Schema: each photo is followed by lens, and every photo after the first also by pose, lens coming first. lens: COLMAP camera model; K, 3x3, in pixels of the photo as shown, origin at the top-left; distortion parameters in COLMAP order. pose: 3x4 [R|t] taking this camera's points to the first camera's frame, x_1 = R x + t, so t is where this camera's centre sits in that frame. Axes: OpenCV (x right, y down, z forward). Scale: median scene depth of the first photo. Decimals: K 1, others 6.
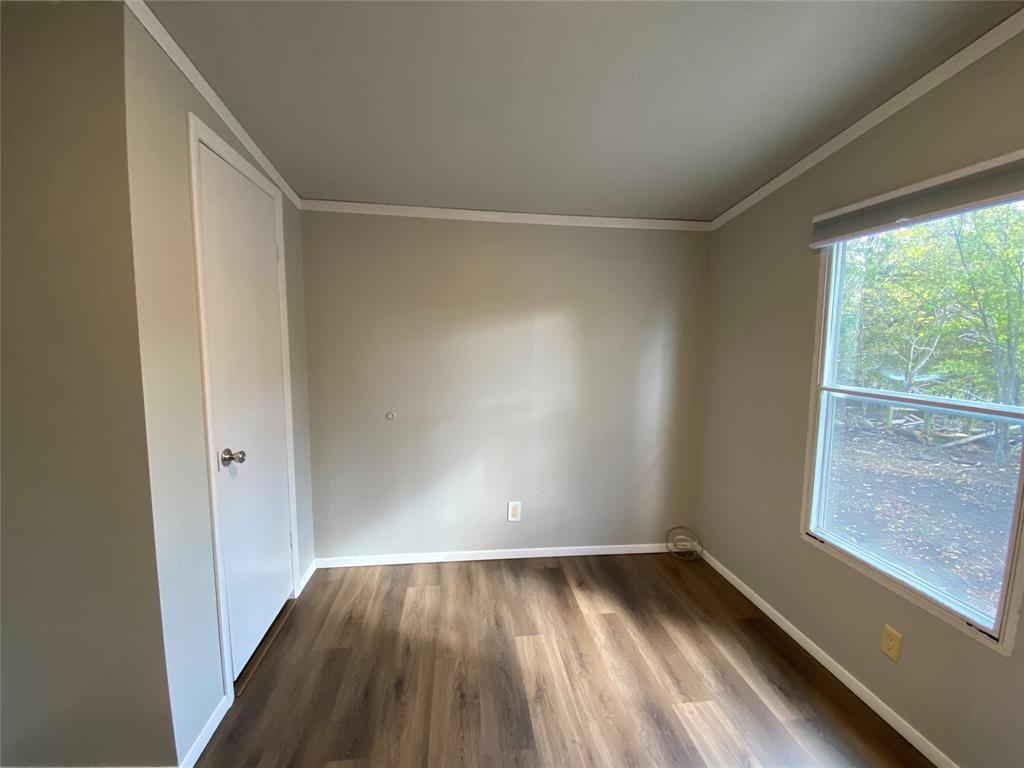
lens RADIAL K [[413.5, 0, 509.2], [0, 413.5, 383.1], [0, 0, 1]] dist [0.018701, -0.019457]
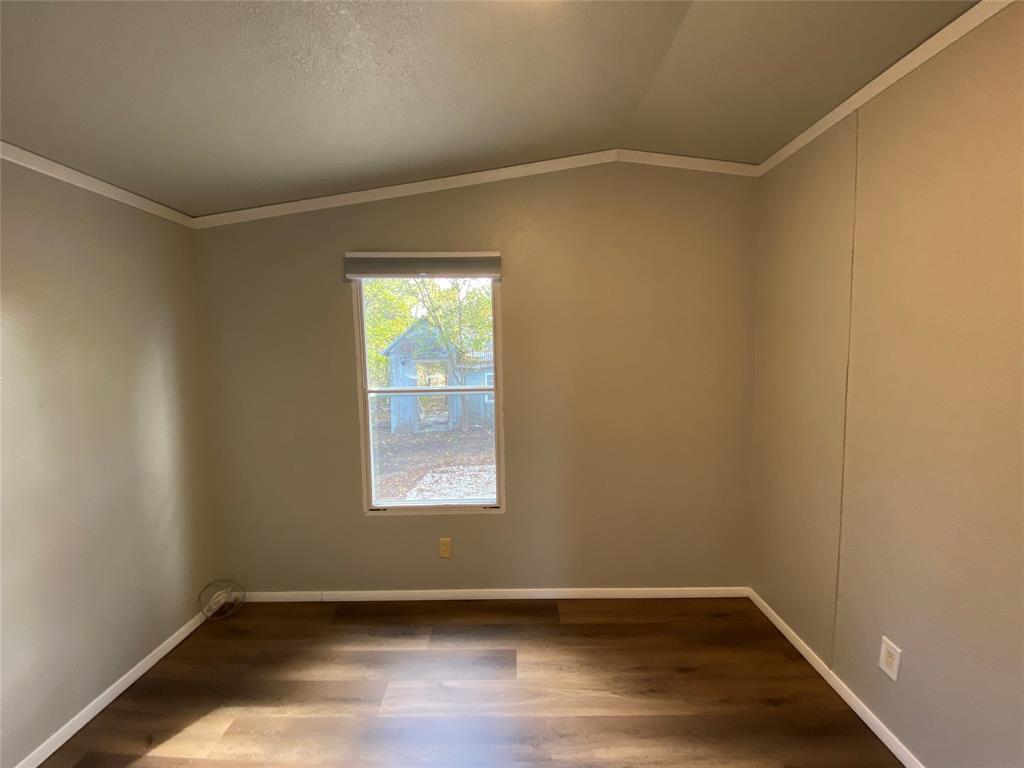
lens RADIAL K [[413.5, 0, 509.2], [0, 413.5, 383.1], [0, 0, 1]] dist [0.018701, -0.019457]
pose [[0.137222, -0.097324, 0.985747, -0.397947], [0.120656, 0.989393, 0.080888, -0.059057], [-0.983164, 0.107837, 0.147509, 0.367718]]
